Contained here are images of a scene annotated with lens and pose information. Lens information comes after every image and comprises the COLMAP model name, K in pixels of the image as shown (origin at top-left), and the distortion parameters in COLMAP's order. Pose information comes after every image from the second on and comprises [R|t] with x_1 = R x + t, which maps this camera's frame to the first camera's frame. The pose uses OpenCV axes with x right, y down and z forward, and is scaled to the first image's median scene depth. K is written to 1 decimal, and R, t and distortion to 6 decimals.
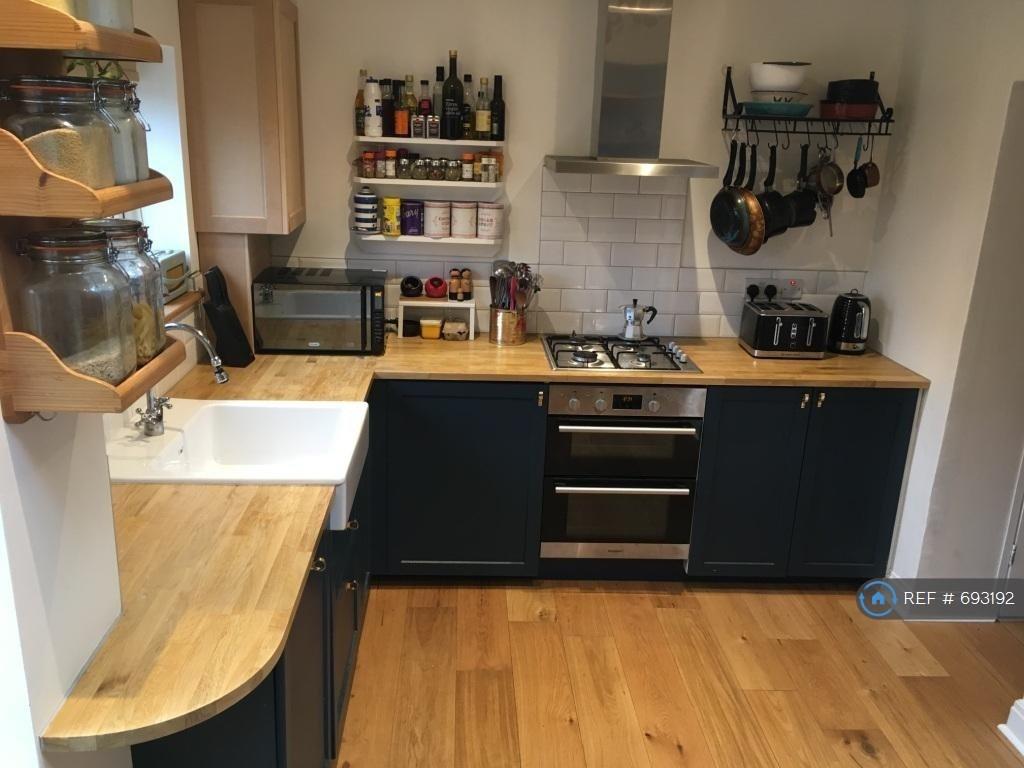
lens RADIAL K [[881.4, 0, 509.6], [0, 881.4, 384.3], [0, 0, 1]] dist [0.036345, -0.025214]
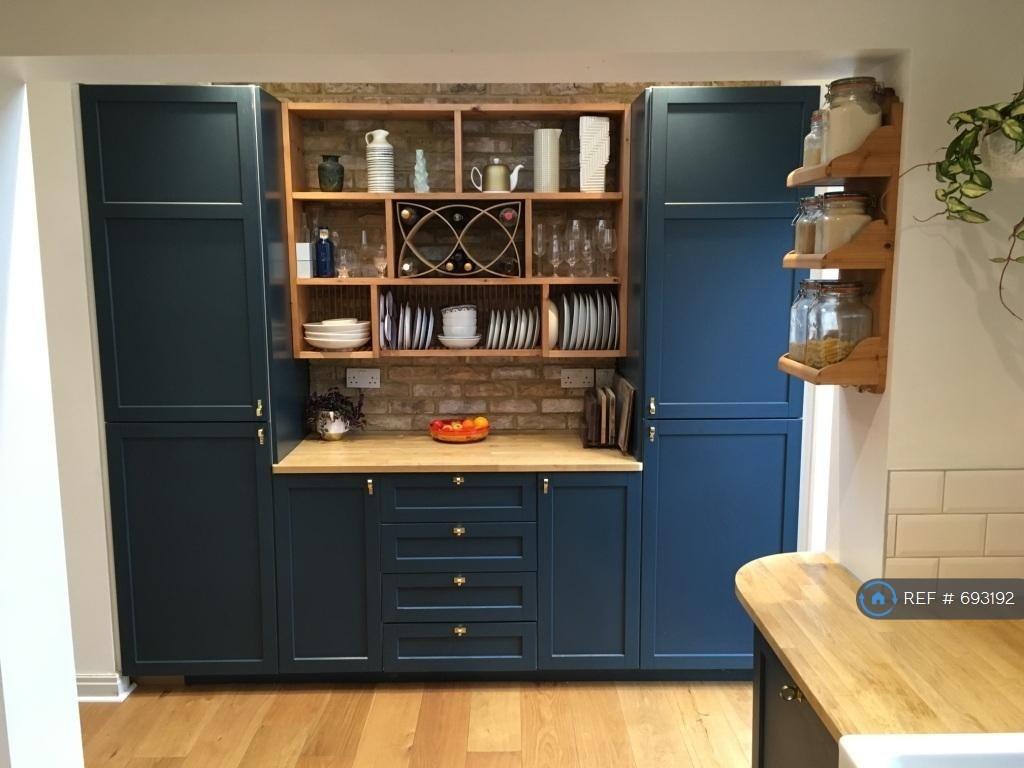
lens RADIAL K [[881.4, 0, 511.6], [0, 881.4, 384.7], [0, 0, 1]] dist [0.036345, -0.025214]
pose [[-0.998929, -0.026529, 0.037916, 0.039824], [-0.008105, 0.906990, 0.421075, -0.454693], [-0.045560, 0.420316, -0.906233, 1.689523]]
